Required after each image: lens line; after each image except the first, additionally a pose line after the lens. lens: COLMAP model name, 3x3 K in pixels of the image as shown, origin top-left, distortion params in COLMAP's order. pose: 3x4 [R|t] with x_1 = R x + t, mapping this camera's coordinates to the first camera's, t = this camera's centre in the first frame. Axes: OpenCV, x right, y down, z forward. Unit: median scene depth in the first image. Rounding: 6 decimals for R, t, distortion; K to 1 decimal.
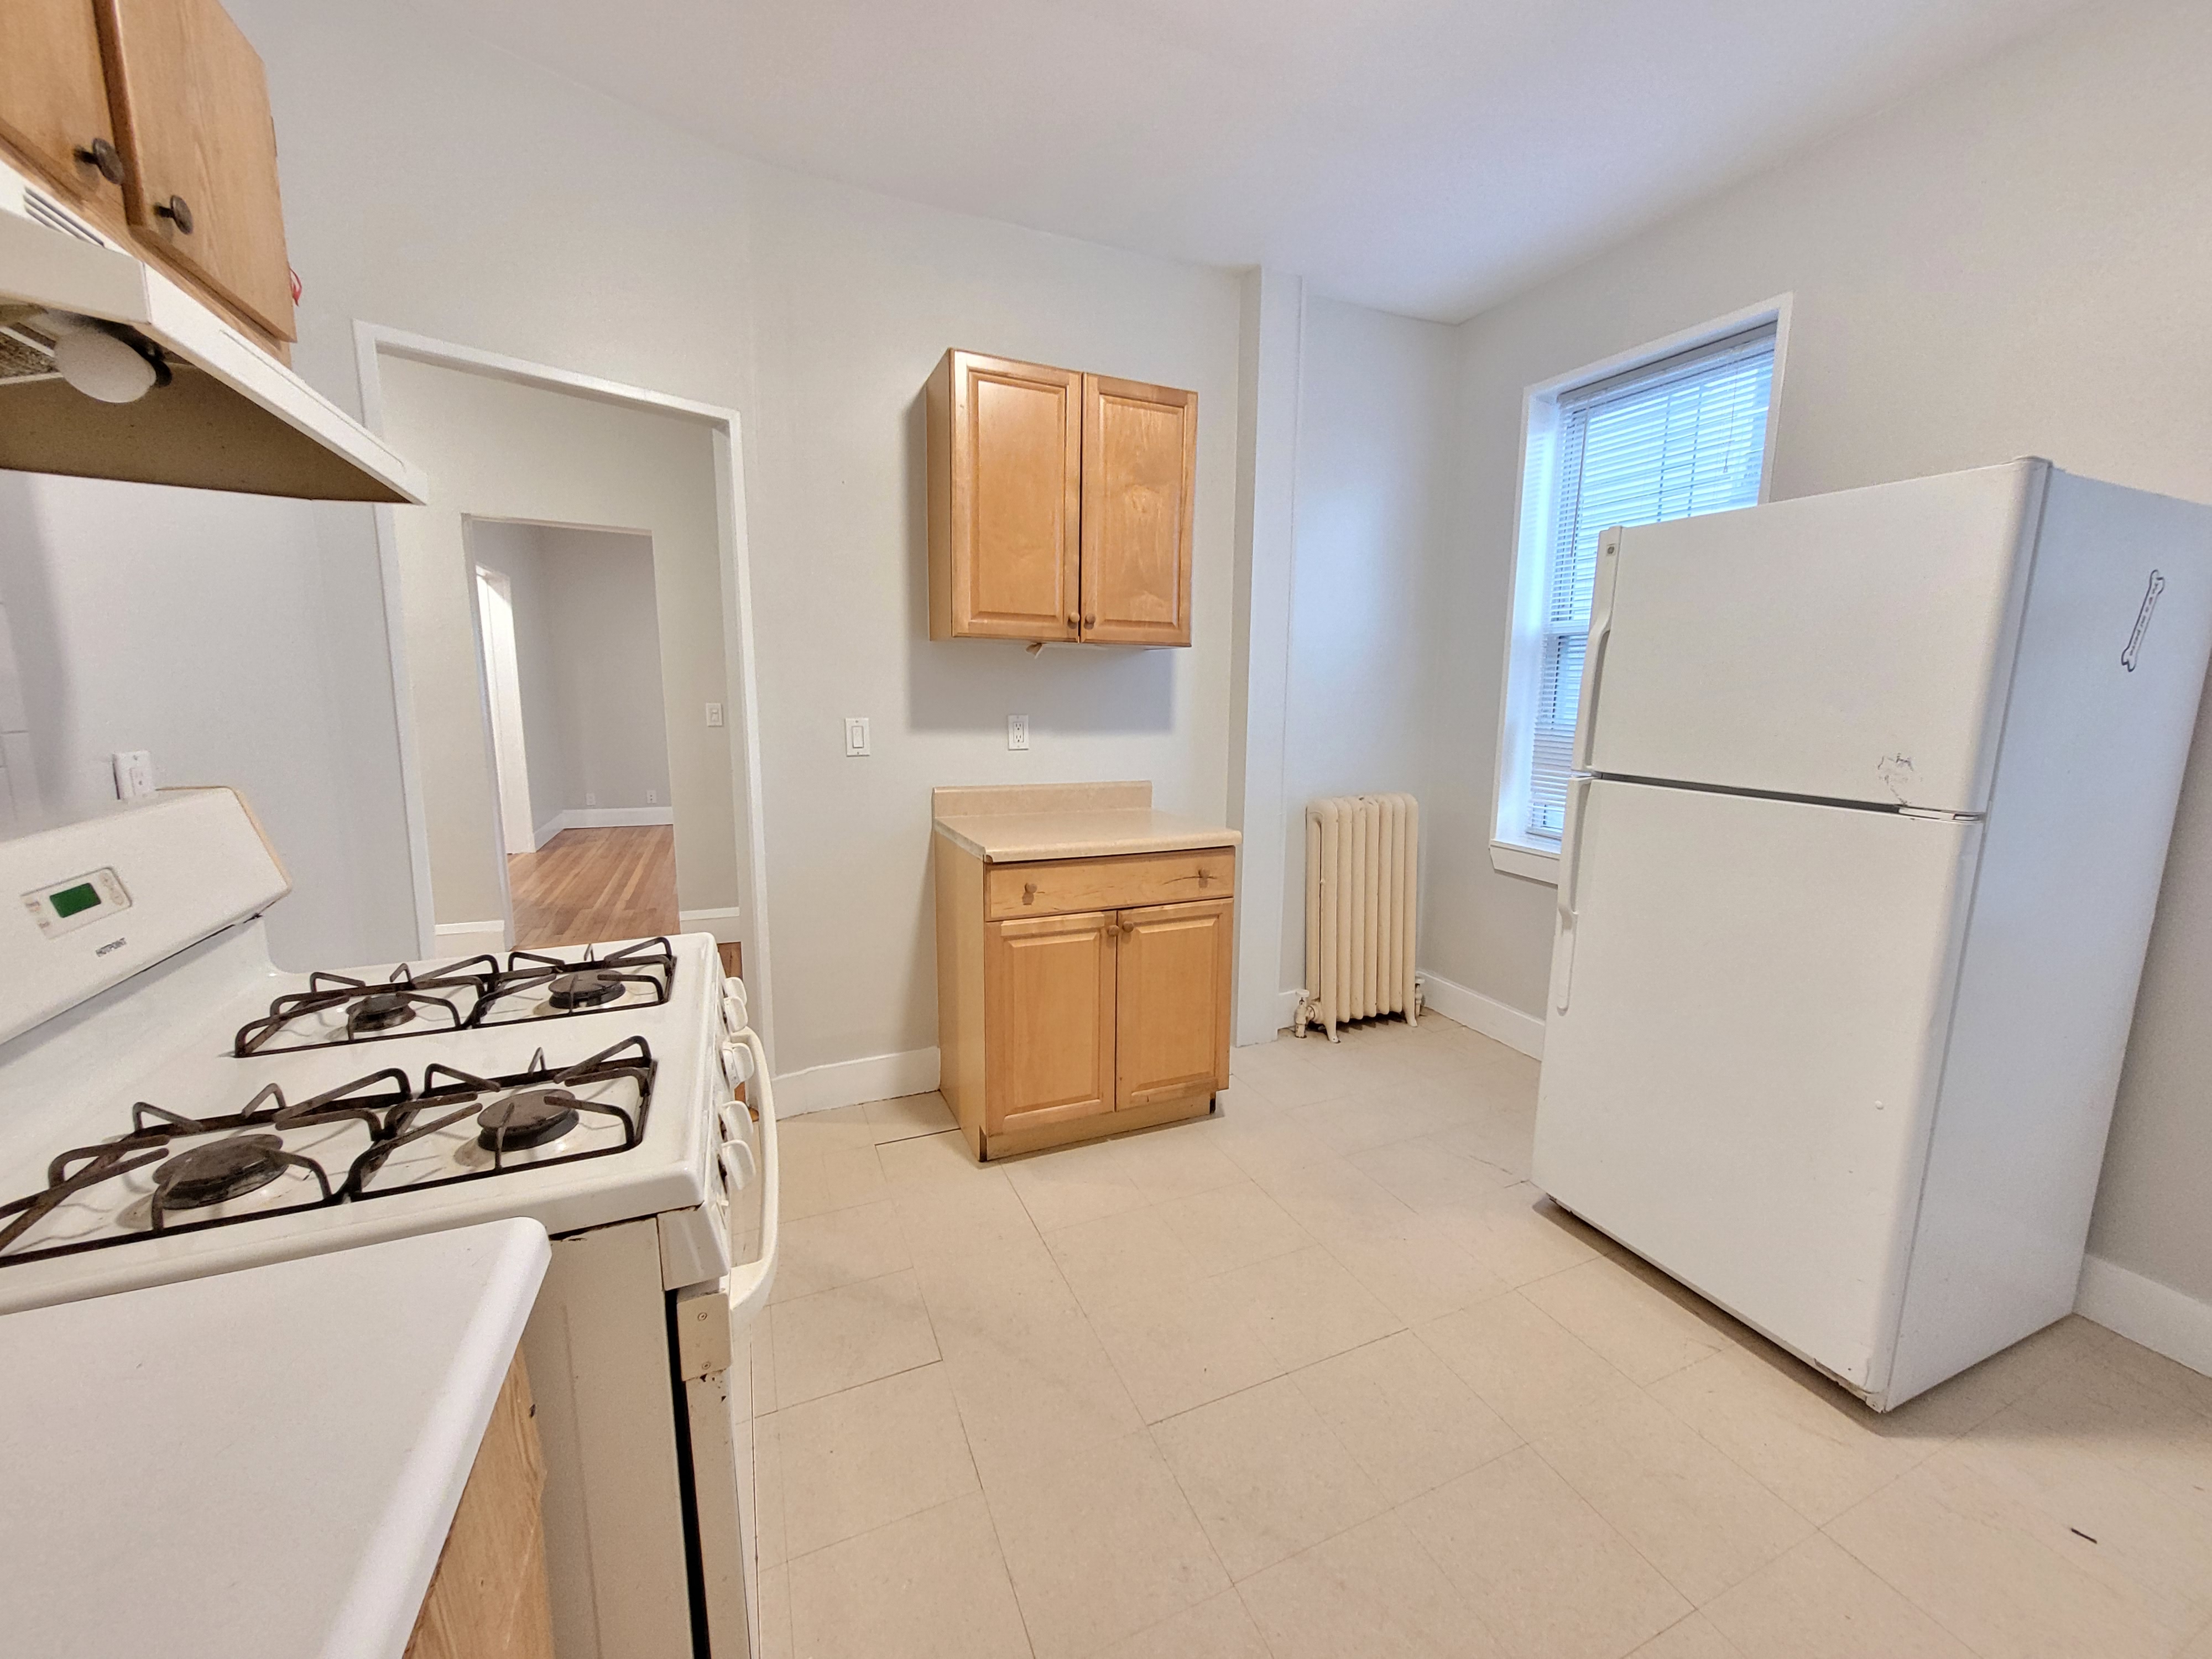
lens RADIAL K [[898.2, 0, 1106.0], [0, 898.2, 829.5], [0, 0, 1]] dist [-0.000160, -0.000130]
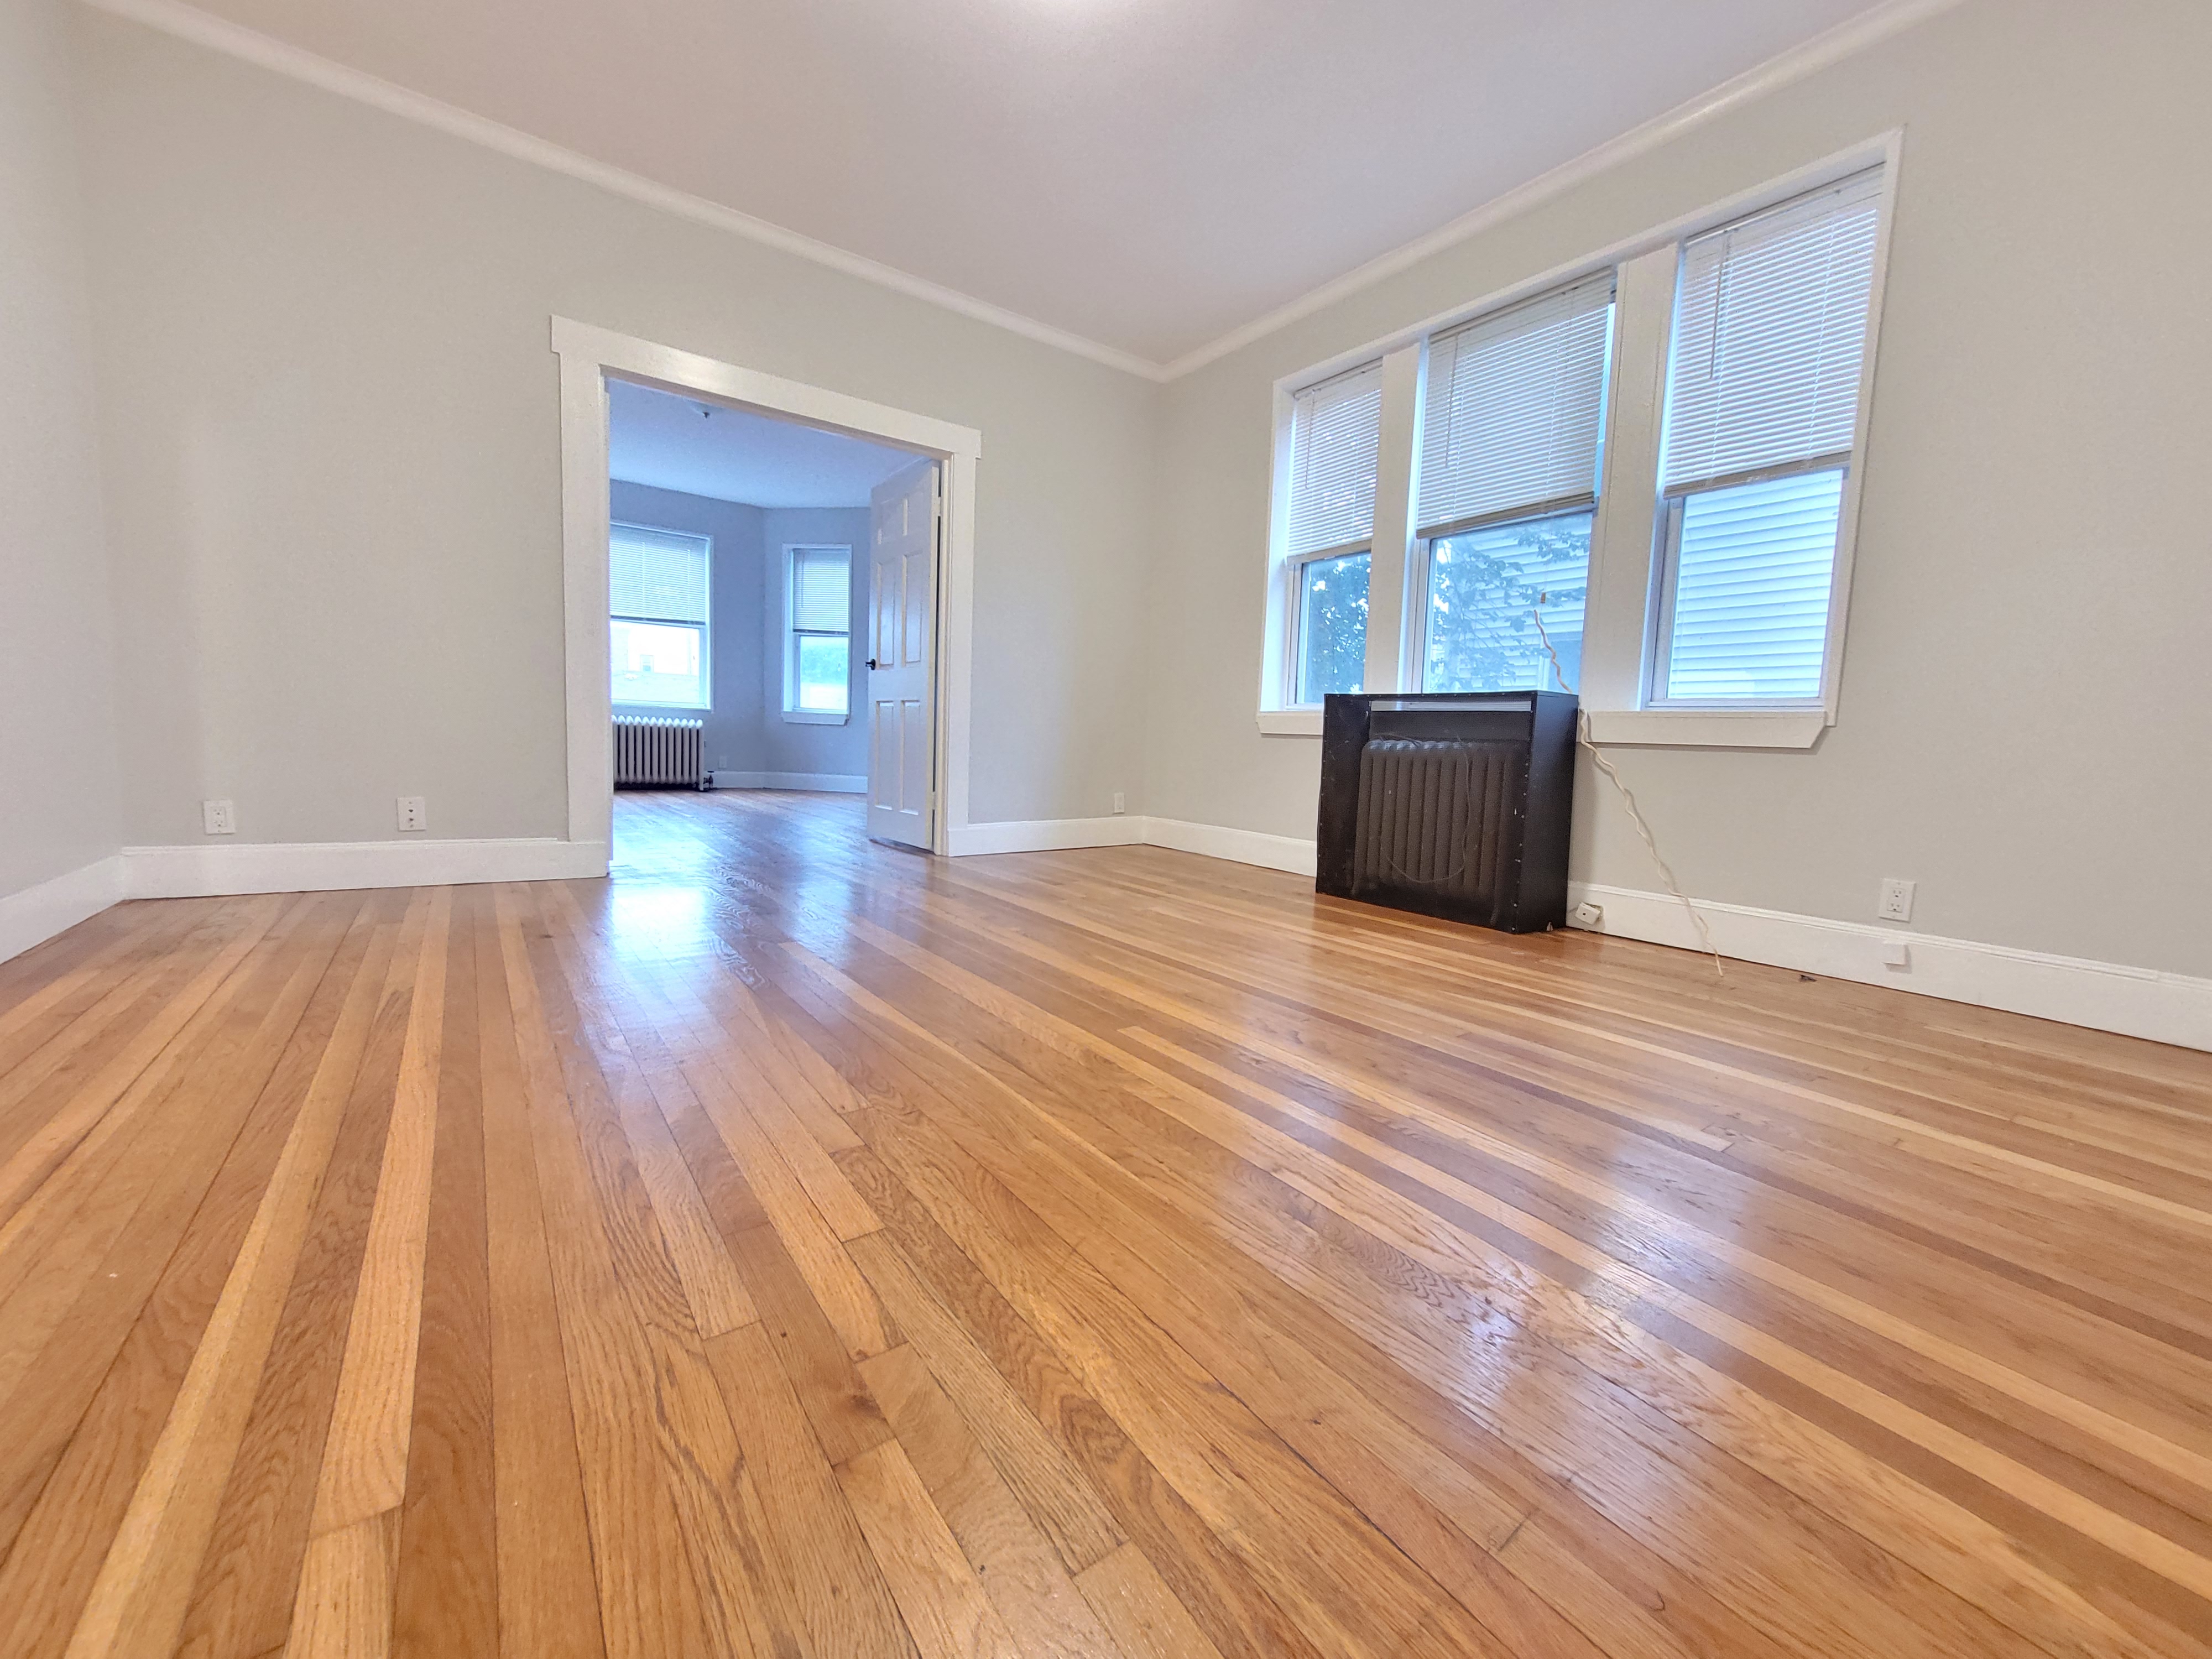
lens RADIAL K [[898.2, 0, 1106.0], [0, 898.2, 829.5], [0, 0, 1]] dist [-0.000160, -0.000130]
pose [[0.974440, 0.011756, 0.224341, -0.364794], [0.003216, 0.997797, -0.066256, -0.004992], [-0.224626, 0.065284, 0.972256, 0.669364]]
